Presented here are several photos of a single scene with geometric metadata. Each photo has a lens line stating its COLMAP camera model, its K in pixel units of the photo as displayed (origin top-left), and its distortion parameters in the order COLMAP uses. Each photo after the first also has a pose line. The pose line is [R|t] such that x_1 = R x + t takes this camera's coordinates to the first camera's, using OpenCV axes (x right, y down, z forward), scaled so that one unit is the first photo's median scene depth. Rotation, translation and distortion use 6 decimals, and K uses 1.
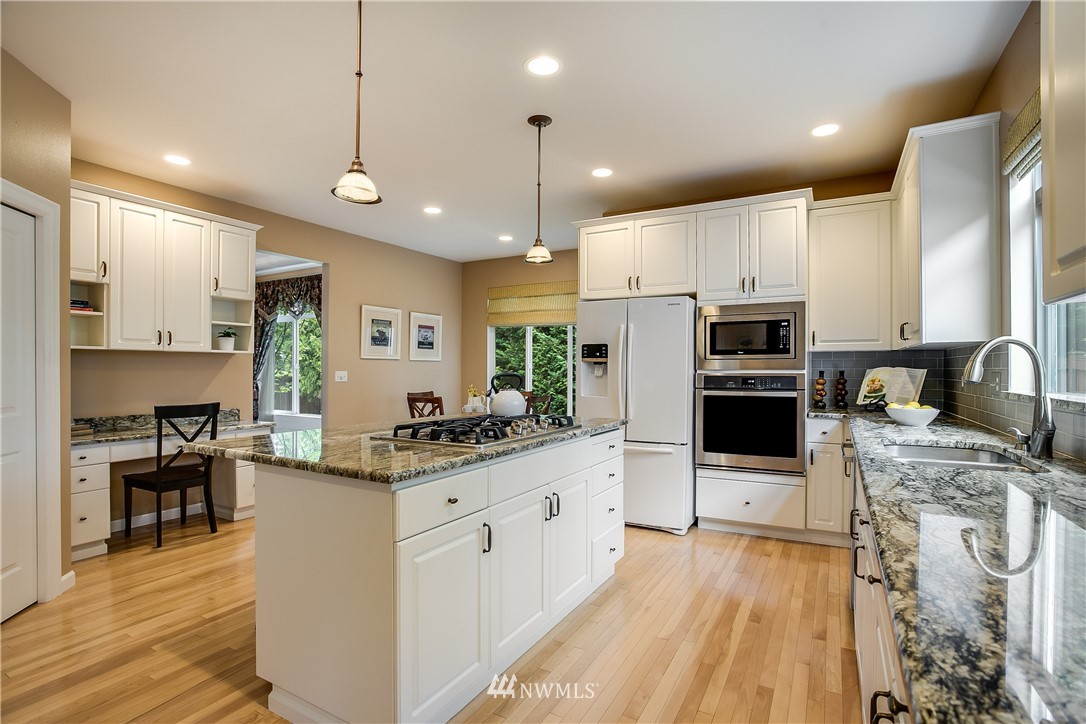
lens RADIAL K [[530.4, 0, 530.3], [0, 530.4, 367.5], [0, 0, 1]] dist [-0.001597, 0.000174]
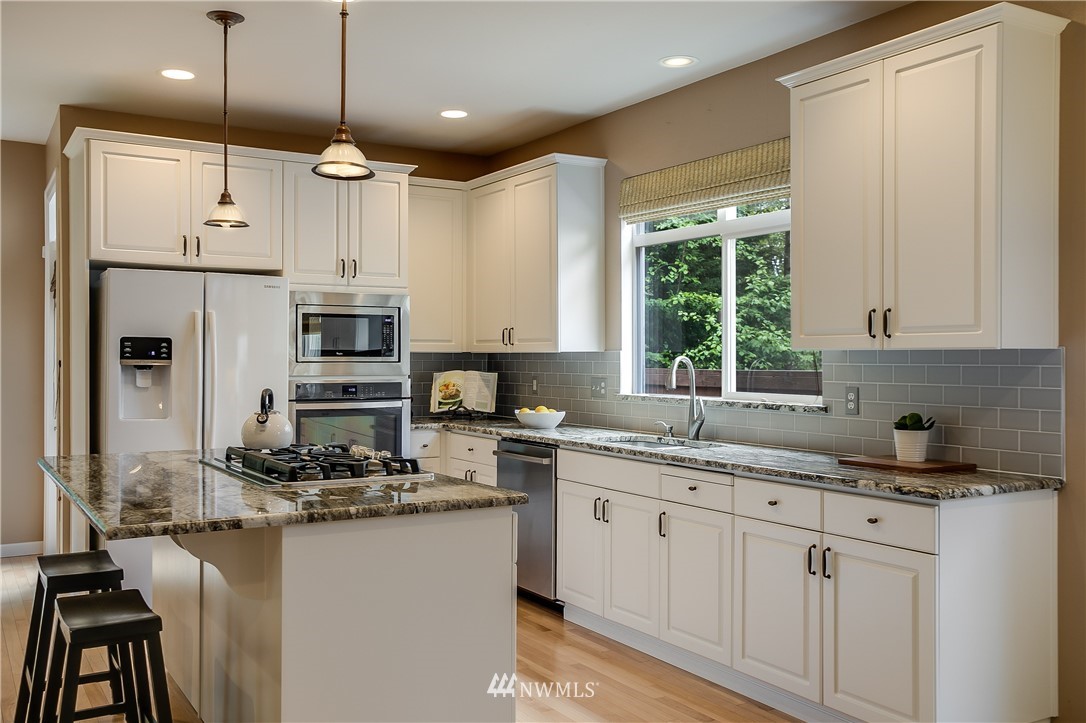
lens RADIAL K [[1015.0, 0, 543.0], [0, 1015.0, 361.5], [0, 0, 1]] dist [0.004359, 0.001508]
pose [[0.492549, -0.005069, 0.870270, -0.794576], [-0.003859, 0.999960, 0.008008, -0.030982], [-0.870276, -0.007302, 0.492510, -0.000152]]
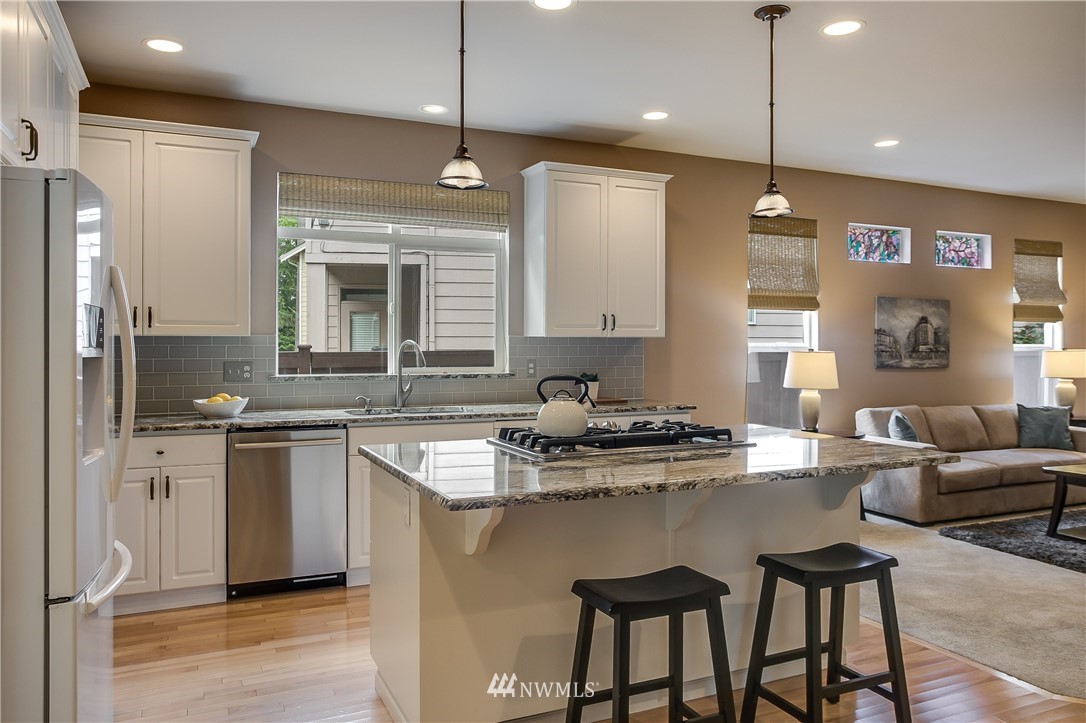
lens RADIAL K [[765.0, 0, 539.3], [0, 765.0, 349.9], [0, 0, 1]] dist [-0.033738, -0.000894]
pose [[-0.809170, -0.003551, 0.587564, -0.447808], [-0.001943, 0.999992, 0.003367, -0.016720], [-0.587572, 0.001583, -0.809170, 1.381320]]
